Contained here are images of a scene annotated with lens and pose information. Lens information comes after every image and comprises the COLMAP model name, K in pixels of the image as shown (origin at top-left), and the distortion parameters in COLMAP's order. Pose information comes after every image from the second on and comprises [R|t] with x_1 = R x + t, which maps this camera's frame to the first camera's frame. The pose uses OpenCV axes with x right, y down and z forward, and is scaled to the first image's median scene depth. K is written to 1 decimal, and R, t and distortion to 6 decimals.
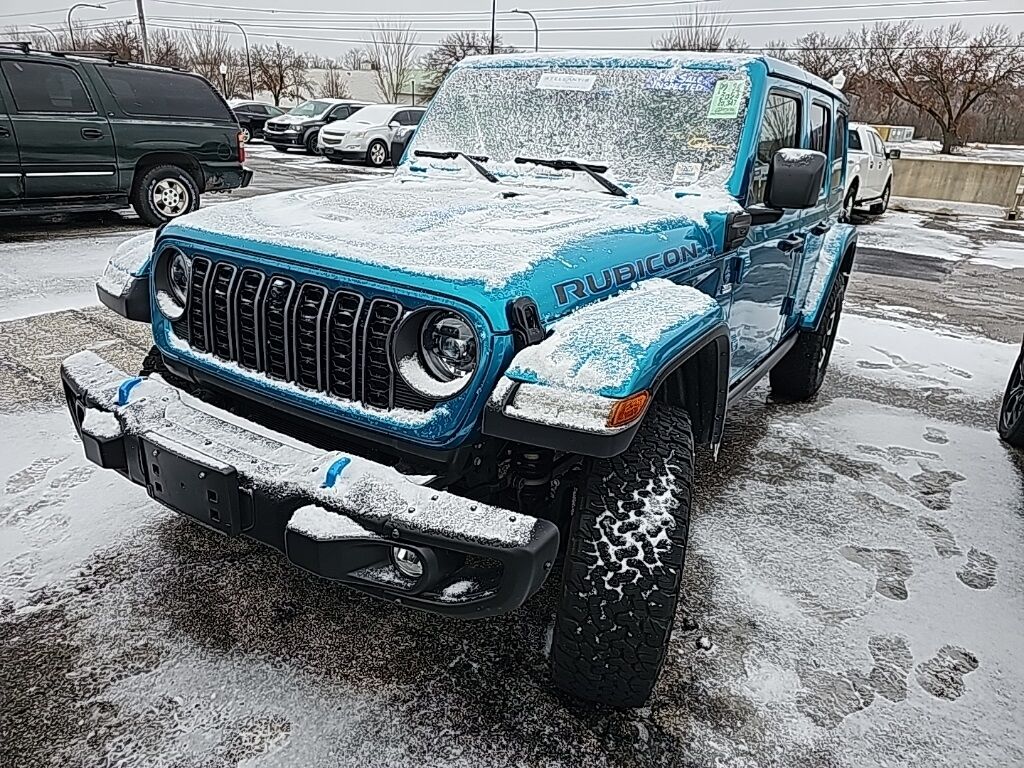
lens RADIAL K [[694.5, 0, 512.0], [0, 694.5, 384.0], [0, 0, 1]] dist [0.053271, -0.039350]
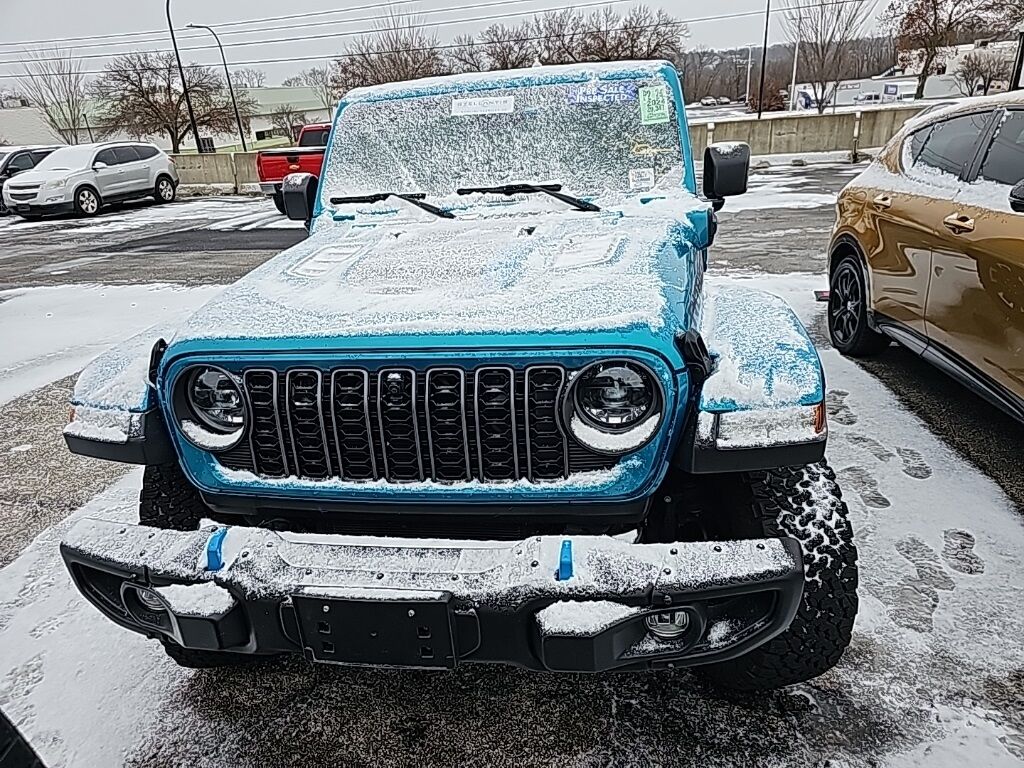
lens RADIAL K [[692.4, 0, 511.7], [0, 692.4, 389.2], [0, 0, 1]] dist [0.054325, -0.045456]
pose [[0.912647, -0.251557, 0.322171, -0.440275], [0.249726, 0.967139, 0.047734, -0.121503], [-0.323592, 0.036891, 0.945477, 0.110896]]
